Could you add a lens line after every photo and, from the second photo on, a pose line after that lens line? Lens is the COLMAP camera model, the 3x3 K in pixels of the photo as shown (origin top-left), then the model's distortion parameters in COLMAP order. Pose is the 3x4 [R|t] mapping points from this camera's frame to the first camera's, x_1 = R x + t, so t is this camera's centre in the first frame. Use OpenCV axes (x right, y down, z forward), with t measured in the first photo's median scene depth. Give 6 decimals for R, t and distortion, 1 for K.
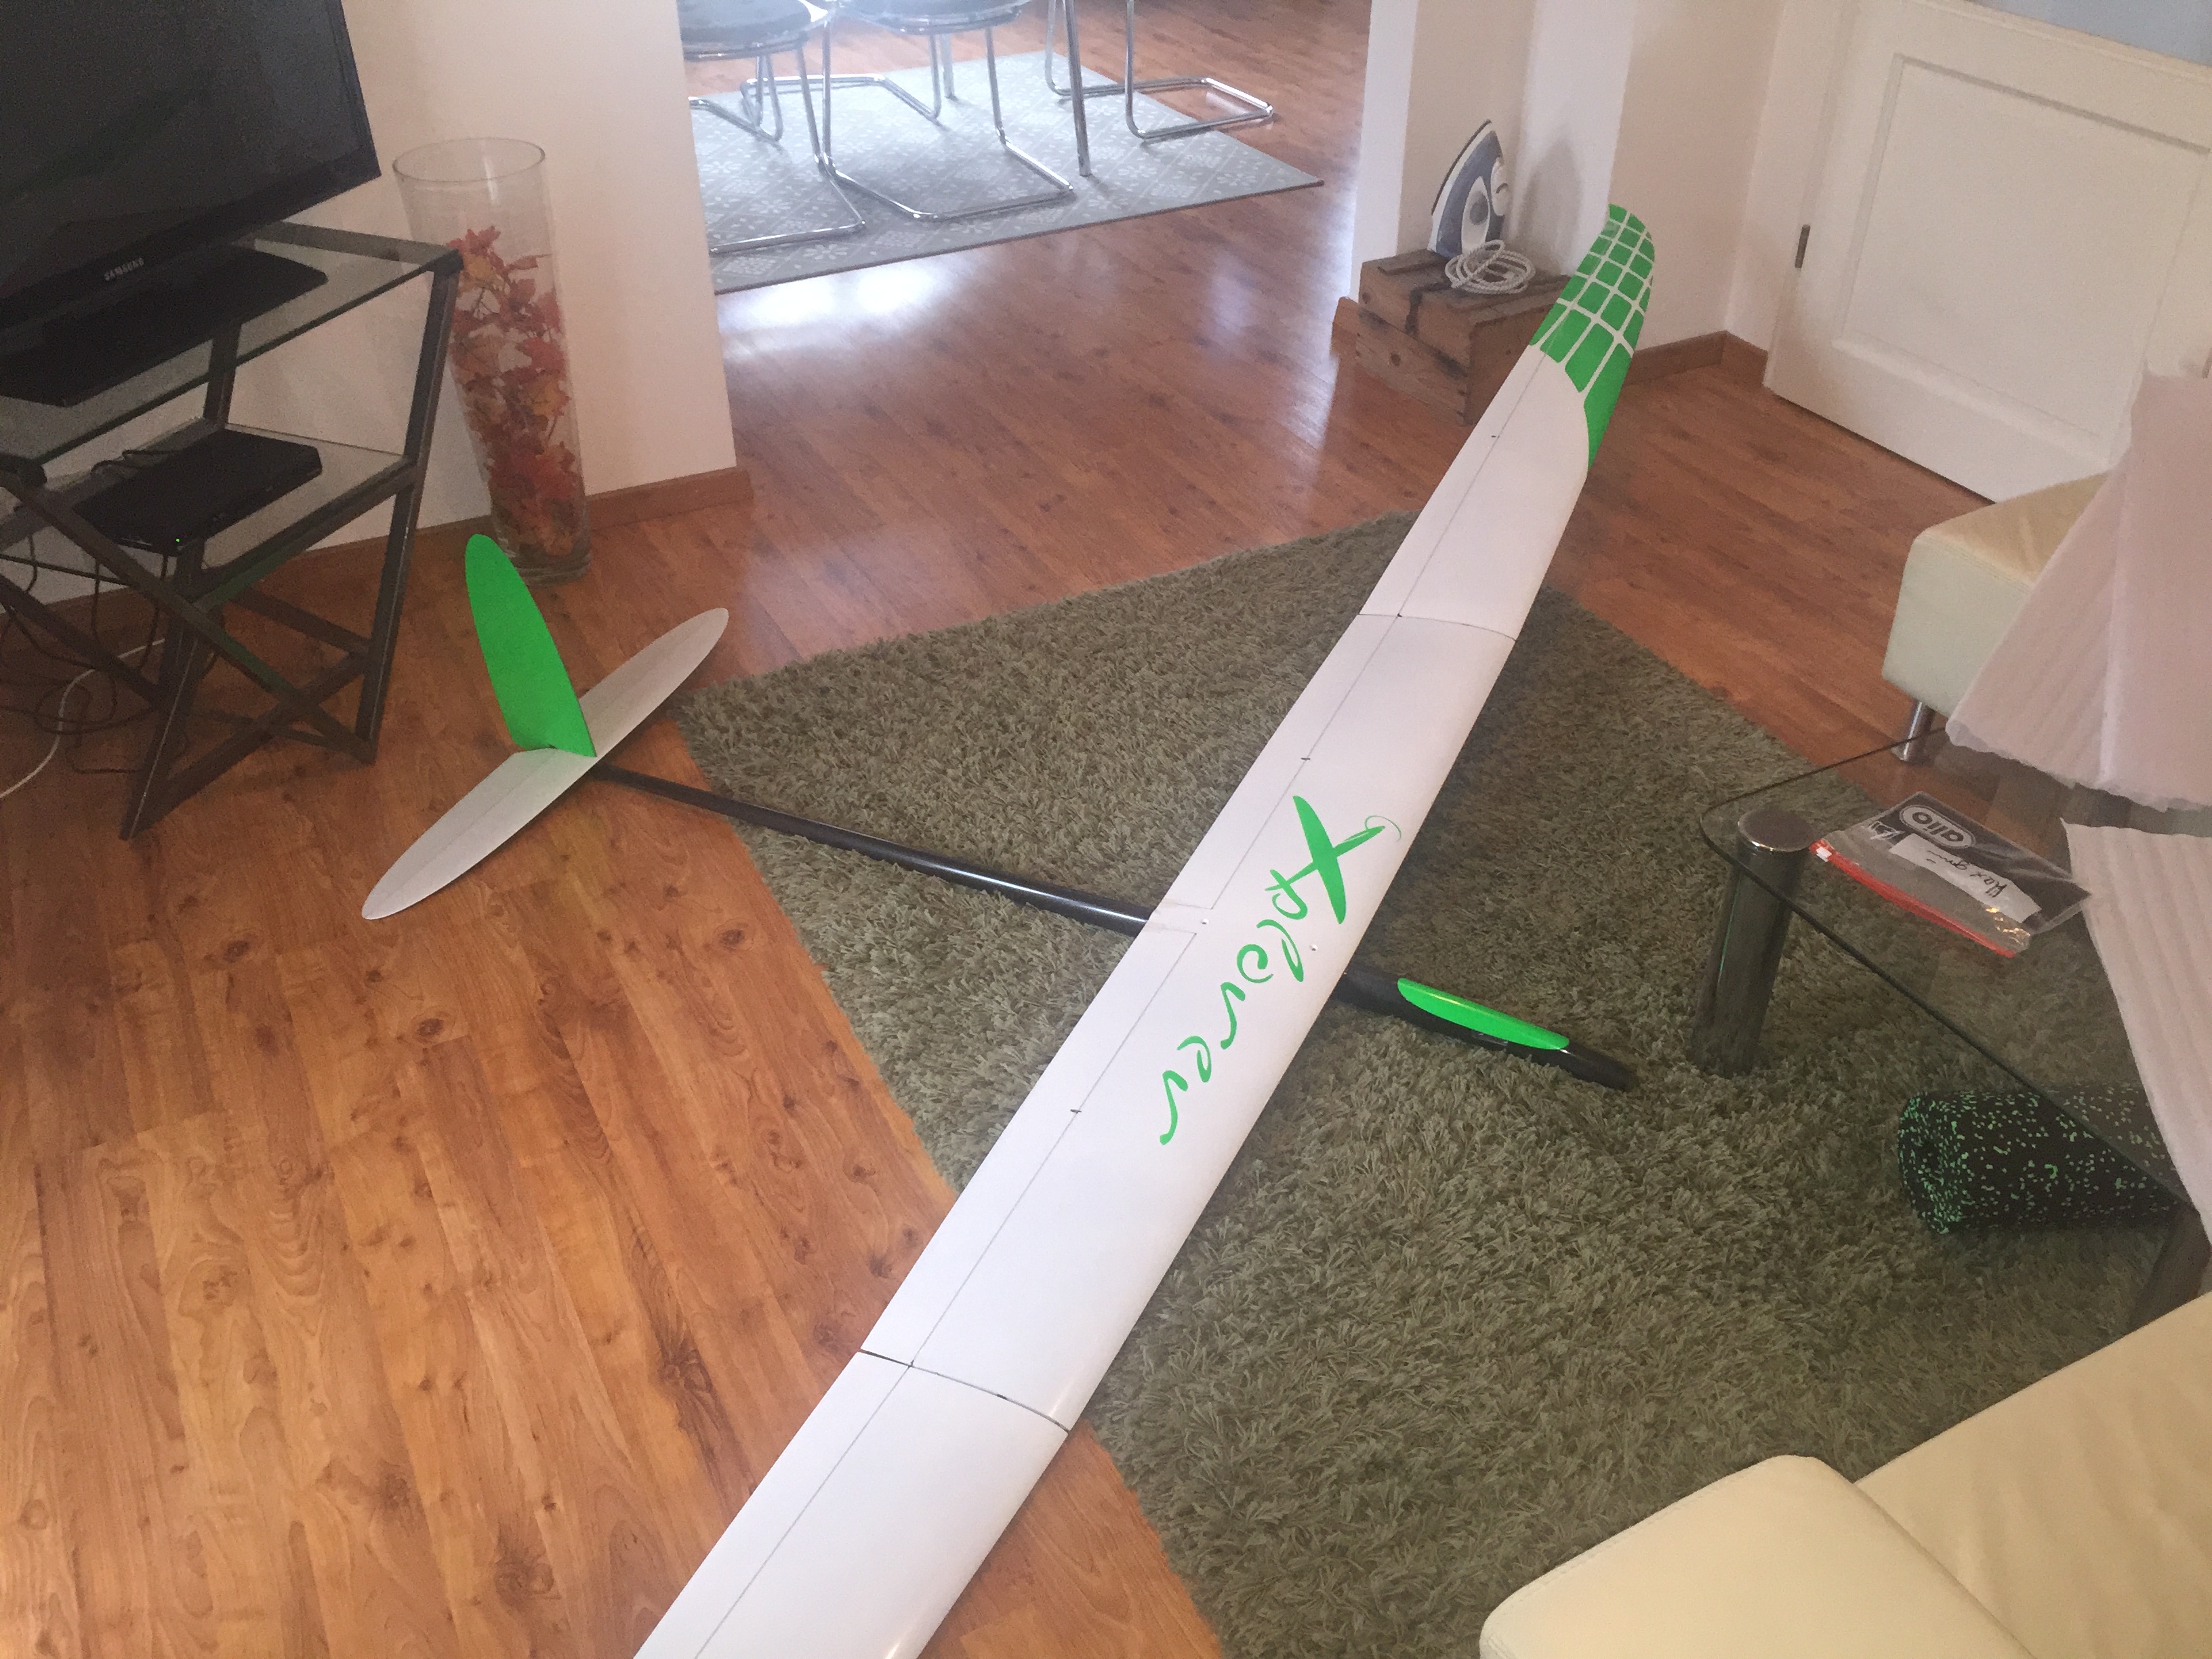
lens RADIAL K [[1892.8, 0, 1106.4], [0, 1892.8, 830.0], [0, 0, 1]] dist [0.011619, 0.001454]
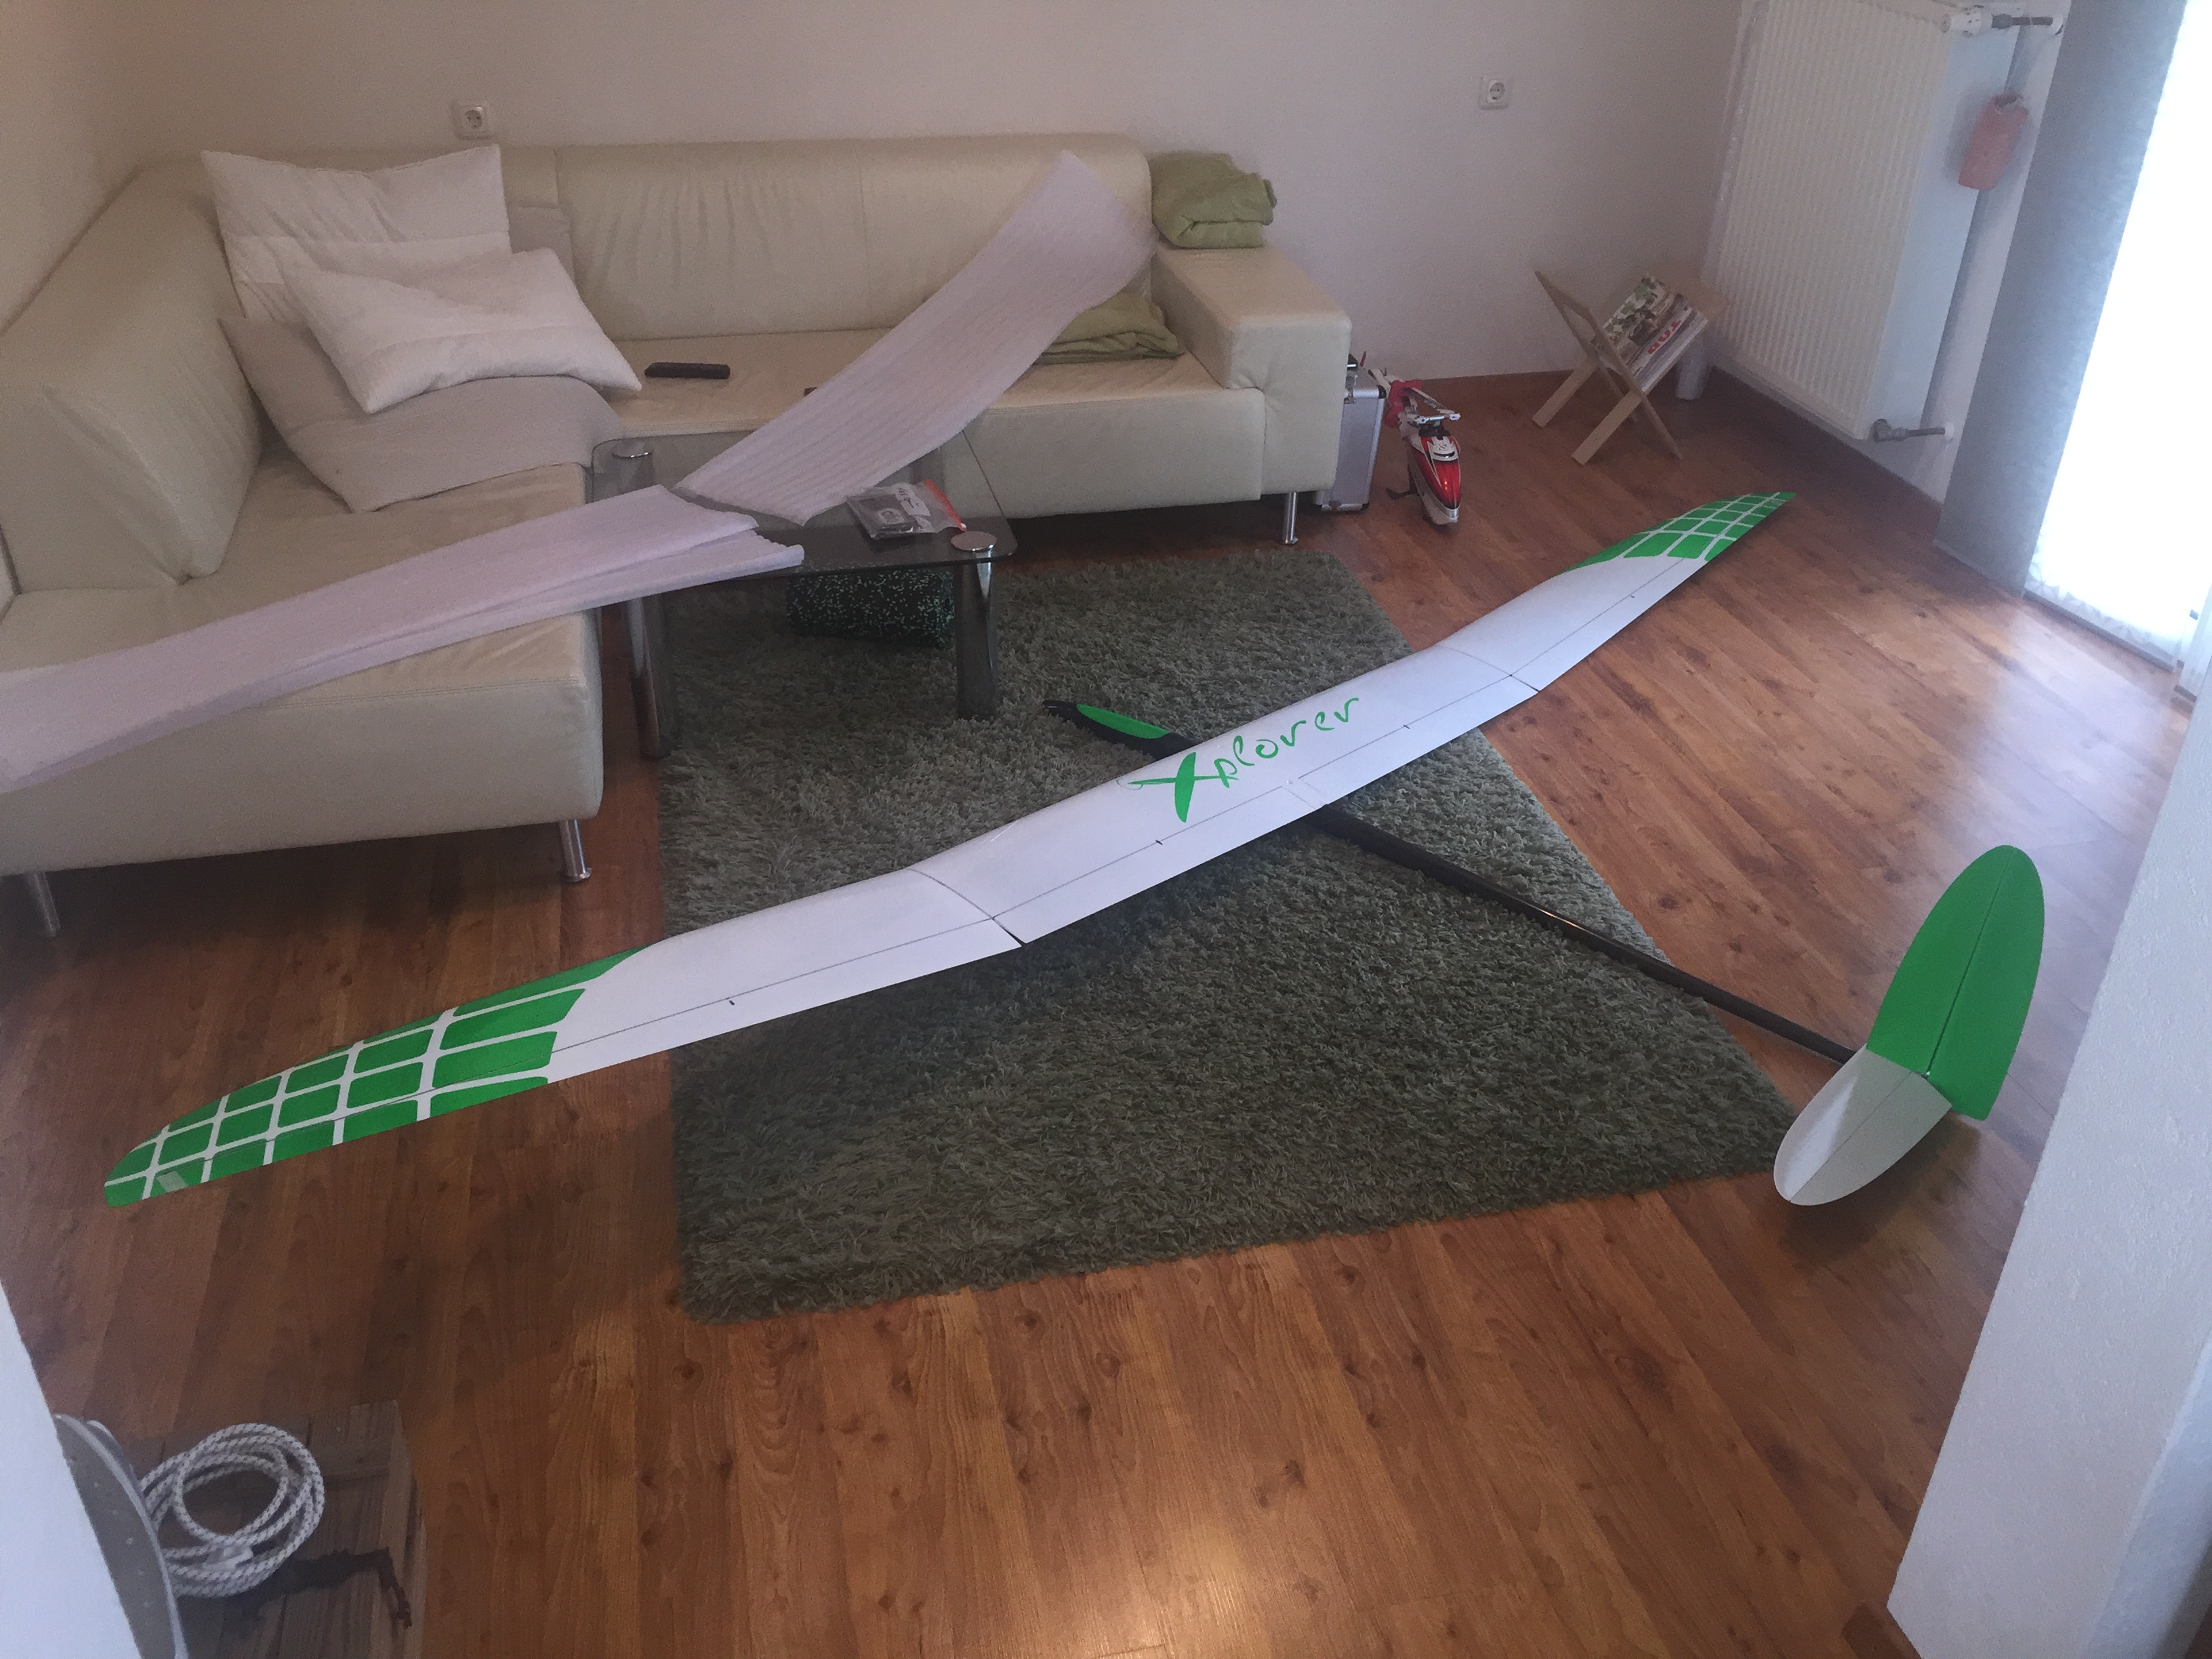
lens RADIAL K [[1892.8, 0, 1103.6], [0, 1892.8, 829.2], [0, 0, 1]] dist [0.011619, 0.001454]
pose [[-0.968025, -0.124475, 0.217792, -0.117720], [0.150811, 0.405009, 0.901789, -1.189910], [-0.200458, 0.905800, -0.373287, 1.611561]]
